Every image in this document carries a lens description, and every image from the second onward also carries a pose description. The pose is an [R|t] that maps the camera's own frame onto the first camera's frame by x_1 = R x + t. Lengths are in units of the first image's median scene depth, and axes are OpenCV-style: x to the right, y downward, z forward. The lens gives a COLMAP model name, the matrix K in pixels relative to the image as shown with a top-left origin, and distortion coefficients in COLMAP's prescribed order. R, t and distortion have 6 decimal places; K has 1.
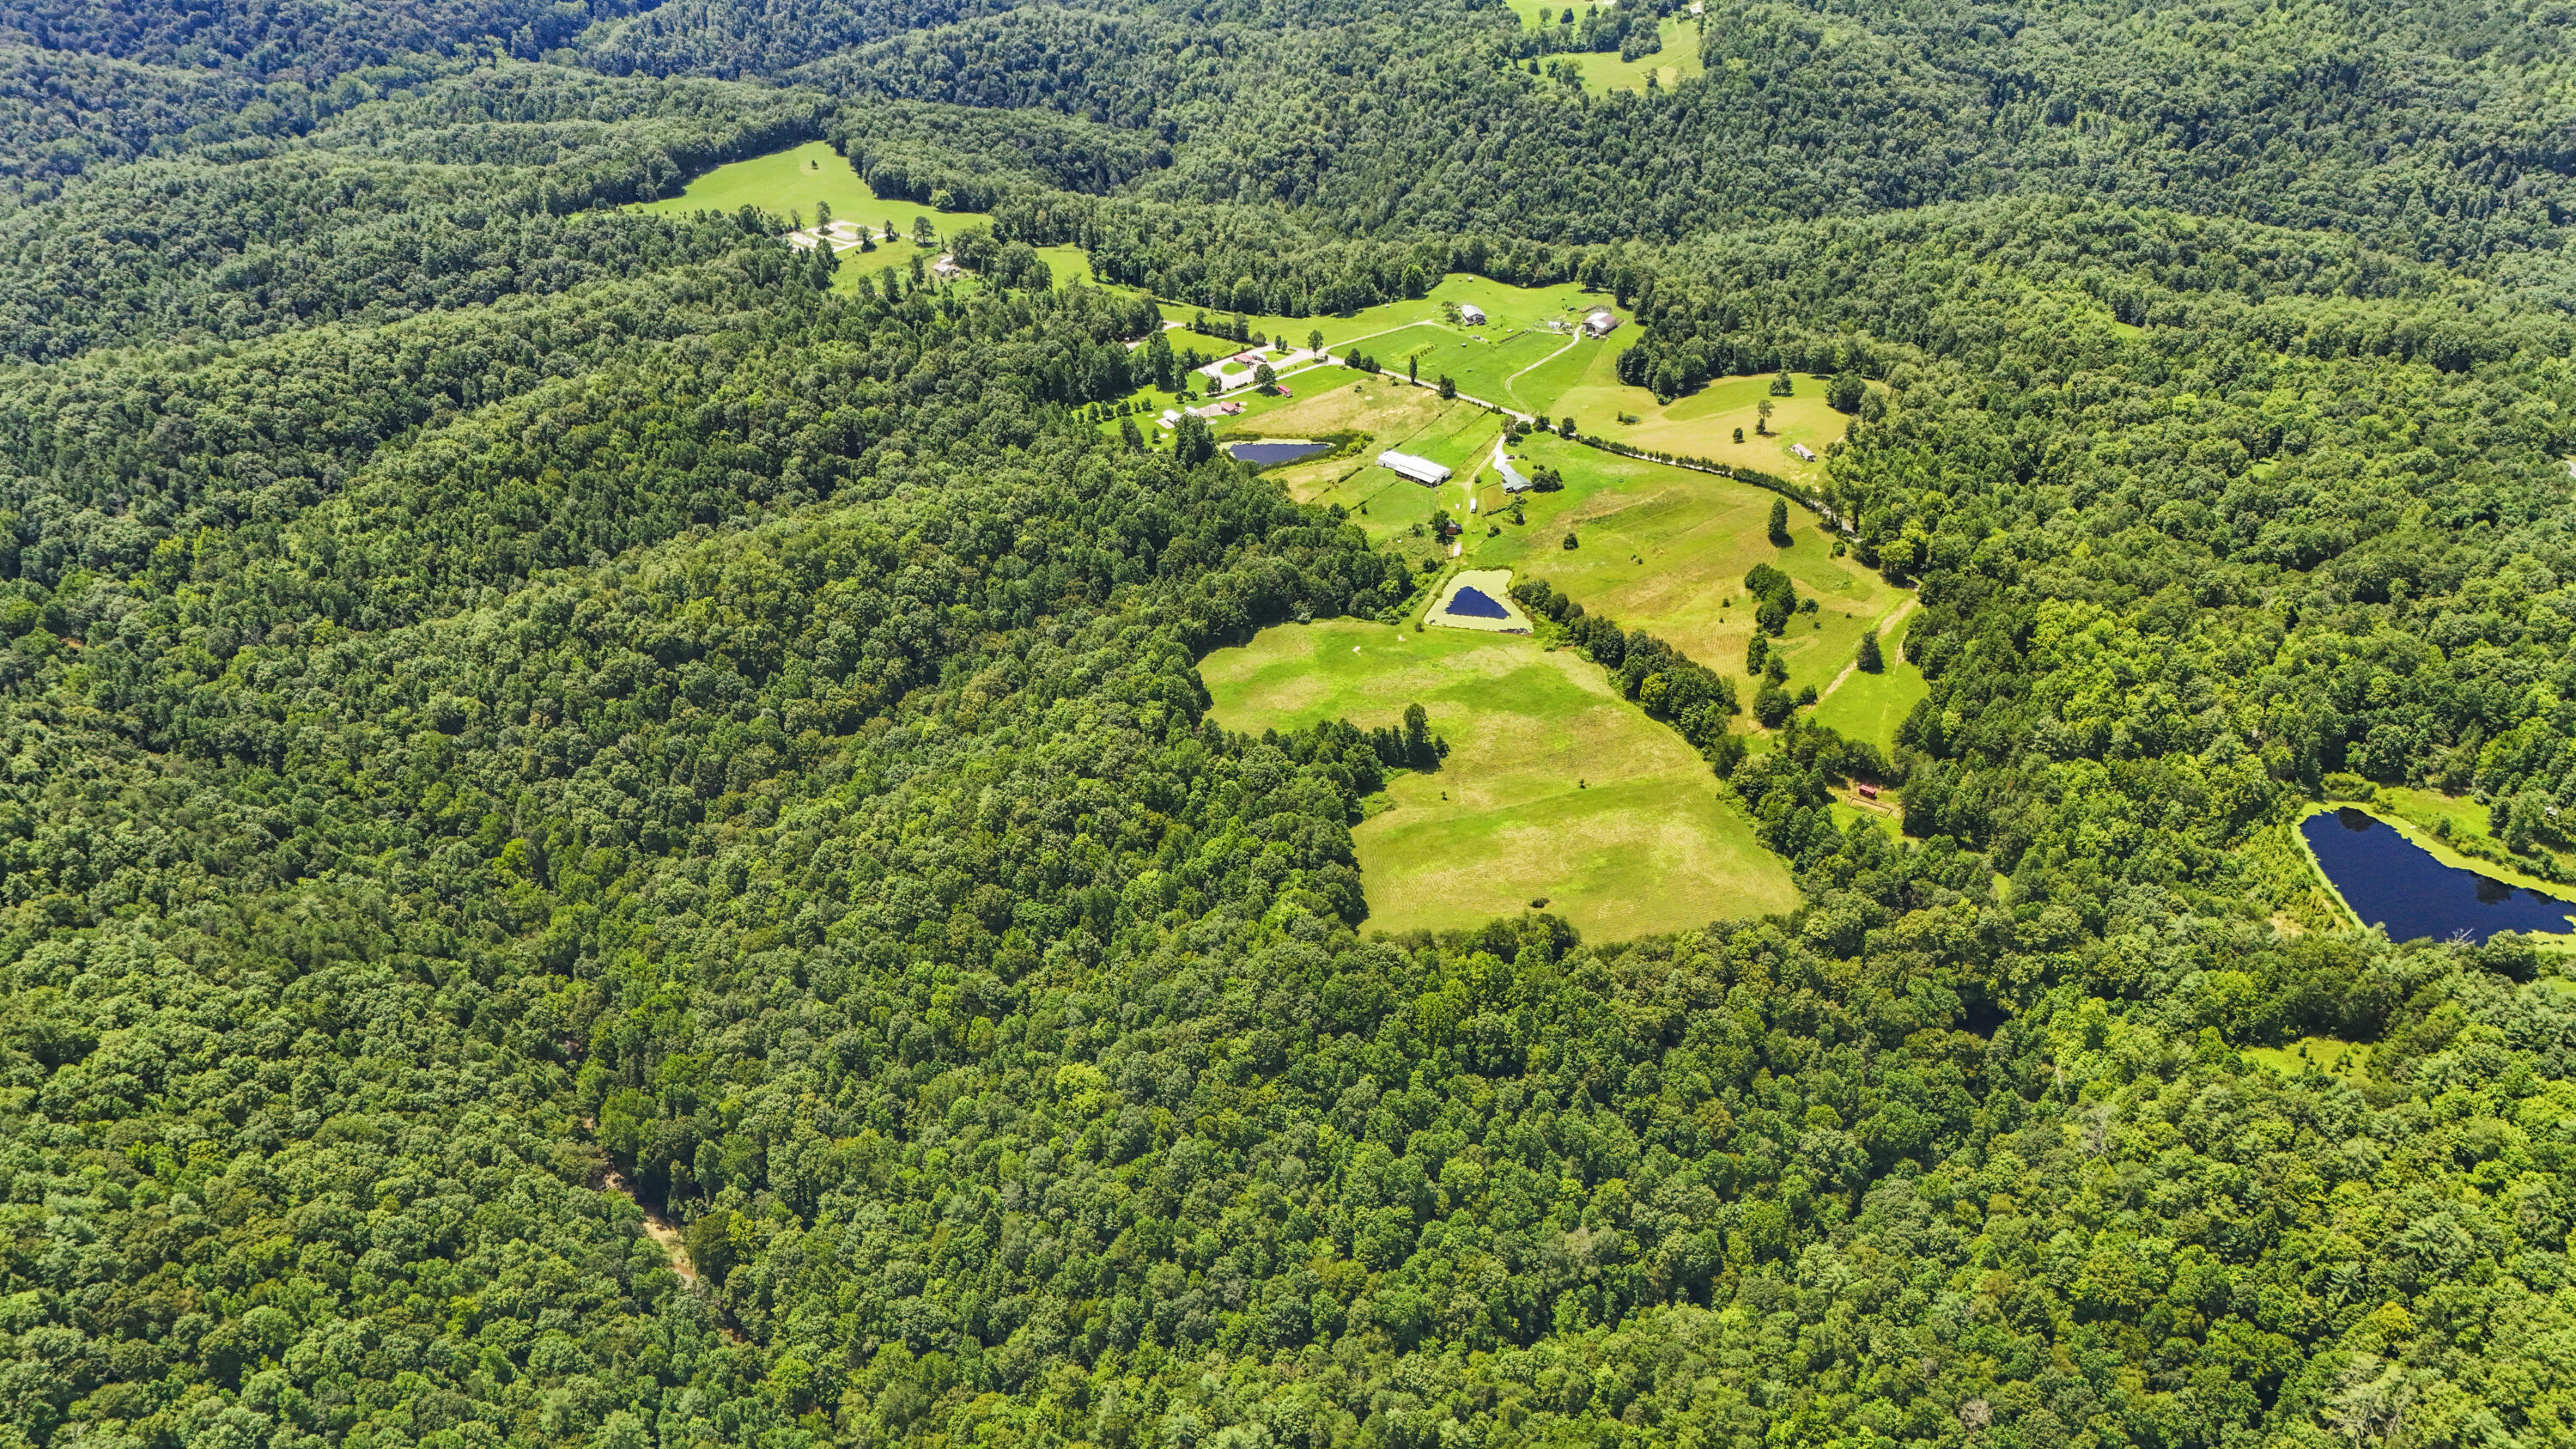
lens RADIAL K [[1880.4, 0, 1283.1], [0, 1880.4, 709.7], [0, 0, 1]] dist [0.100928, -0.150220]
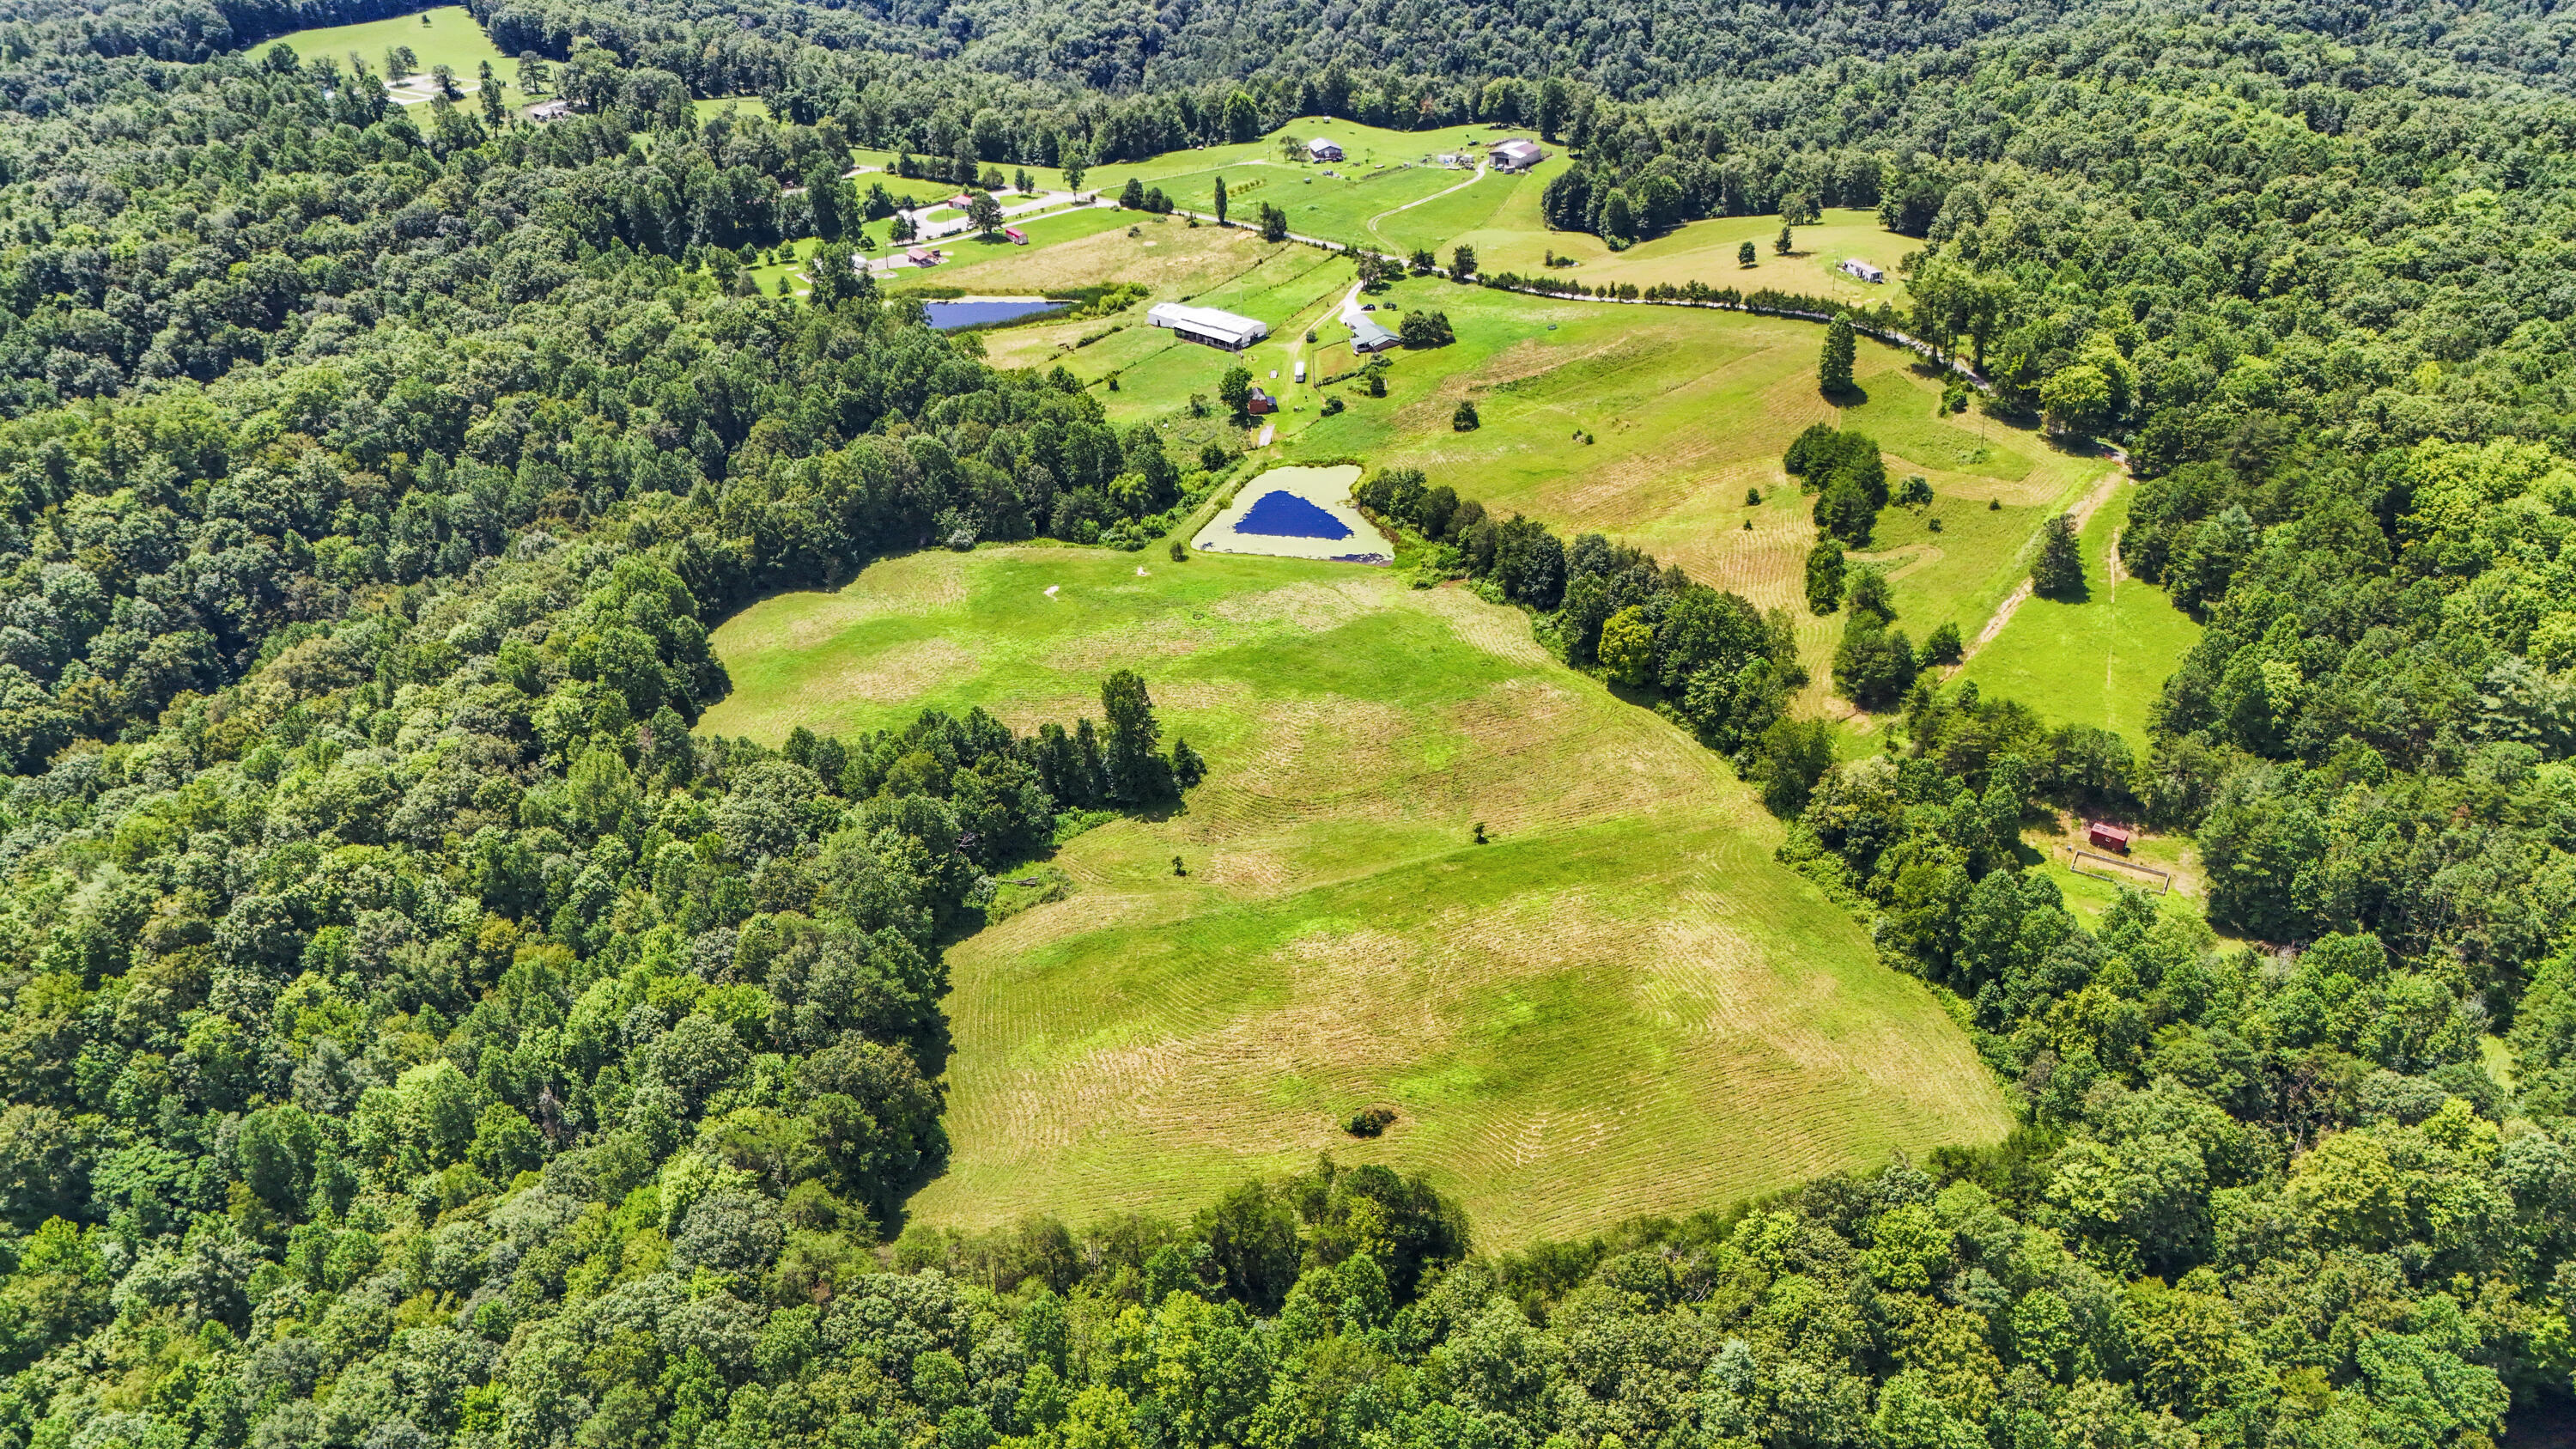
lens RADIAL K [[1864.5, 0, 1273.2], [0, 1864.5, 660.7], [0, 0, 1]] dist [0.098175, -0.121766]
pose [[0.999637, -0.017496, 0.020472, 0.087021], [0.019080, 0.996618, -0.079932, 0.028564], [-0.019004, 0.080293, 0.996590, 0.475691]]
